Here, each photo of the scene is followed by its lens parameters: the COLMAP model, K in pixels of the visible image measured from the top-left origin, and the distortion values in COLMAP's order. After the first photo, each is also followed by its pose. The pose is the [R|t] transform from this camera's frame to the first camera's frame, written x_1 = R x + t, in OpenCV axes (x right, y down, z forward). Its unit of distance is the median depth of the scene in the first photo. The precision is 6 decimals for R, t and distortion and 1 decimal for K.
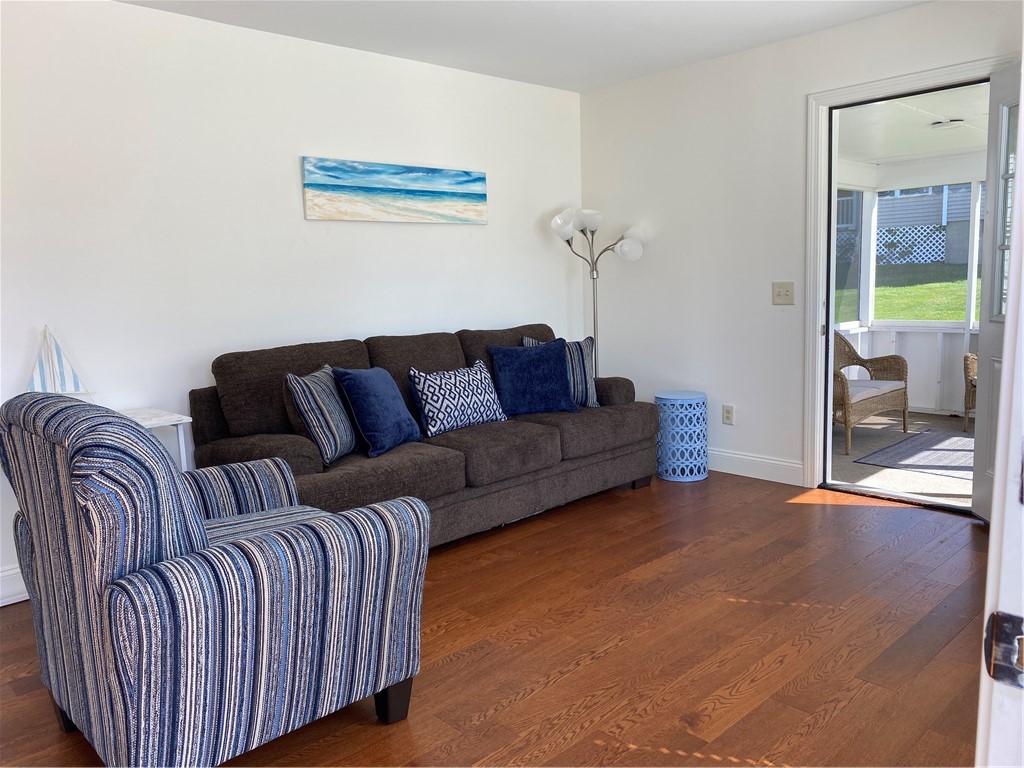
lens RADIAL K [[767.3, 0, 512.0], [0, 767.3, 384.0], [0, 0, 1]] dist [0.099030, -0.161734]
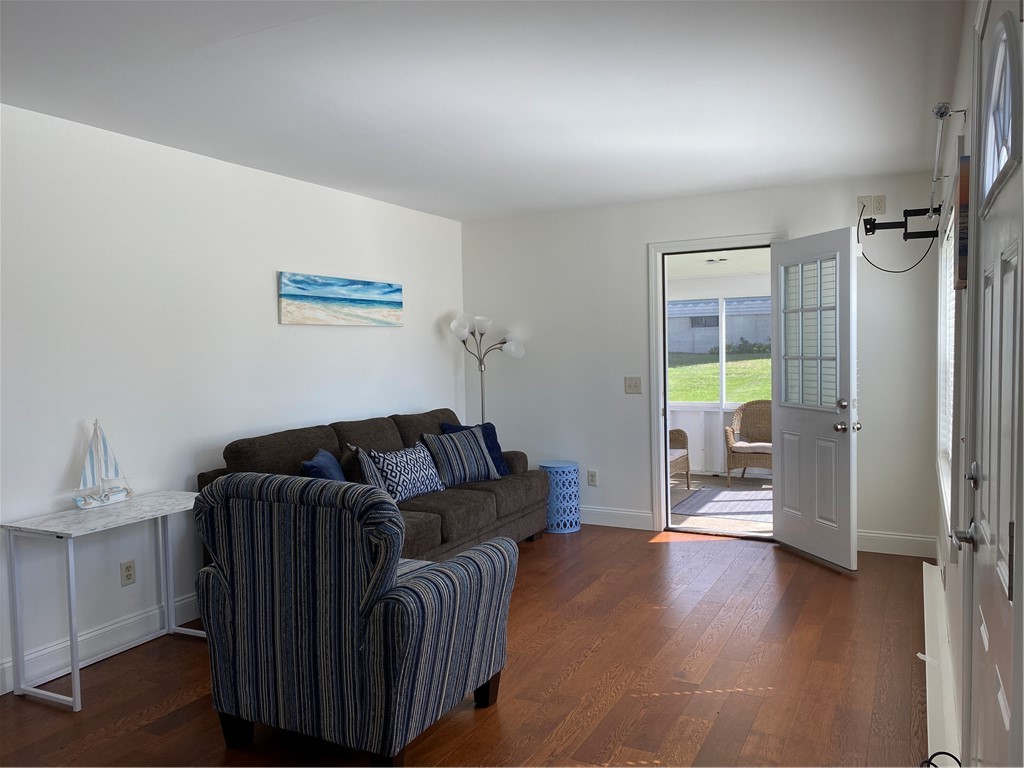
lens RADIAL K [[770.8, 0, 519.0], [0, 770.8, 391.4], [0, 0, 1]] dist [0.056140, -0.061559]
pose [[0.940670, -0.005124, 0.339285, -0.274529], [0.036750, 0.995543, -0.086856, 0.001999], [-0.337328, 0.094172, 0.936665, -0.170462]]
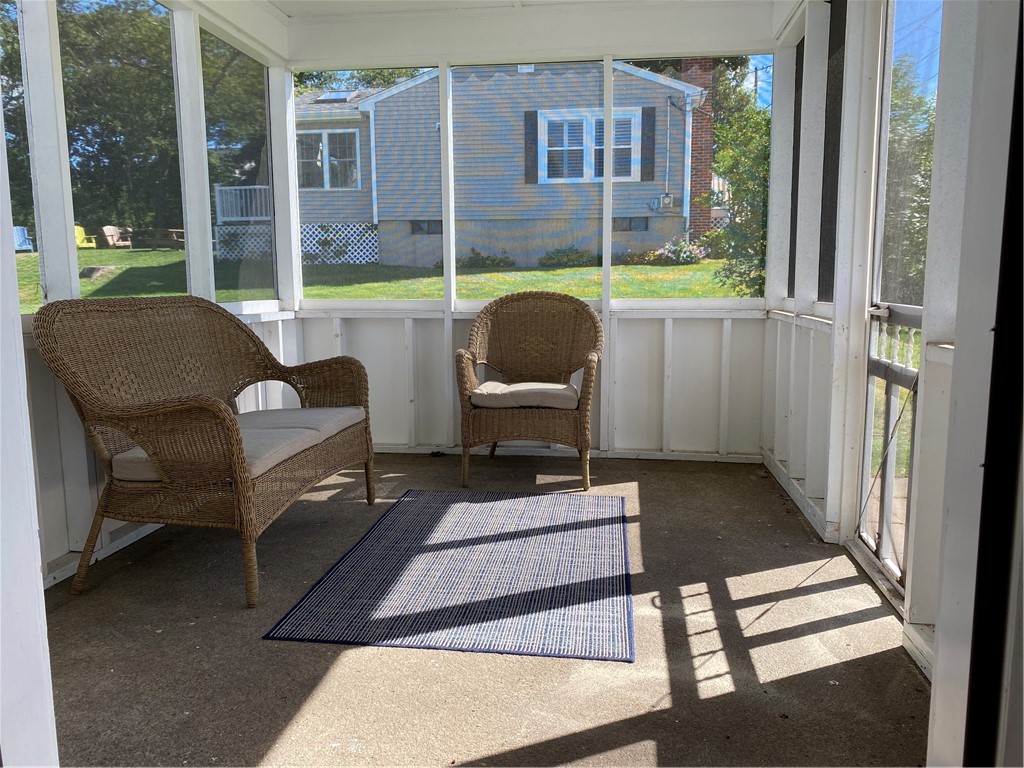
lens RADIAL K [[767.3, 0, 512.0], [0, 767.3, 384.0], [0, 0, 1]] dist [0.099030, -0.161734]
pose [[0.776378, -0.055586, 0.627812, 0.368436], [0.066553, 0.997765, 0.006039, -0.021352], [-0.626744, 0.037095, 0.778341, 0.762911]]
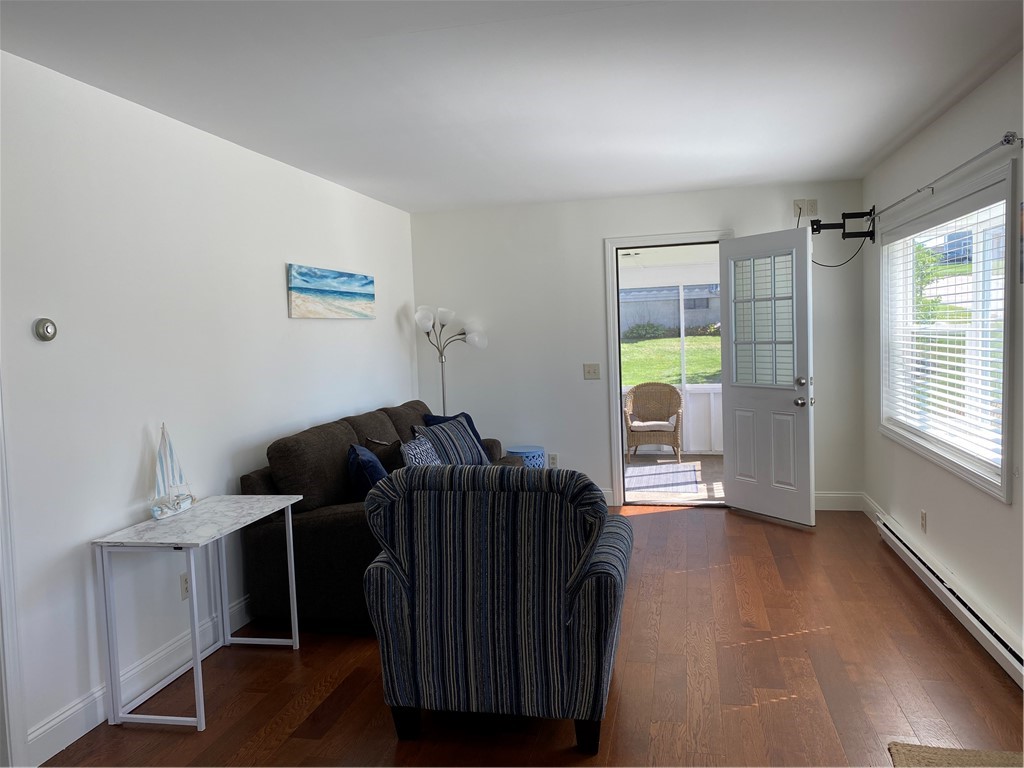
lens RADIAL K [[767.3, 0, 512.0], [0, 767.3, 384.0], [0, 0, 1]] dist [0.099030, -0.161734]
pose [[0.827451, -0.036509, 0.560350, -0.535555], [0.089384, 0.993725, -0.067245, -0.011072], [-0.554379, 0.105728, 0.825522, -0.080120]]
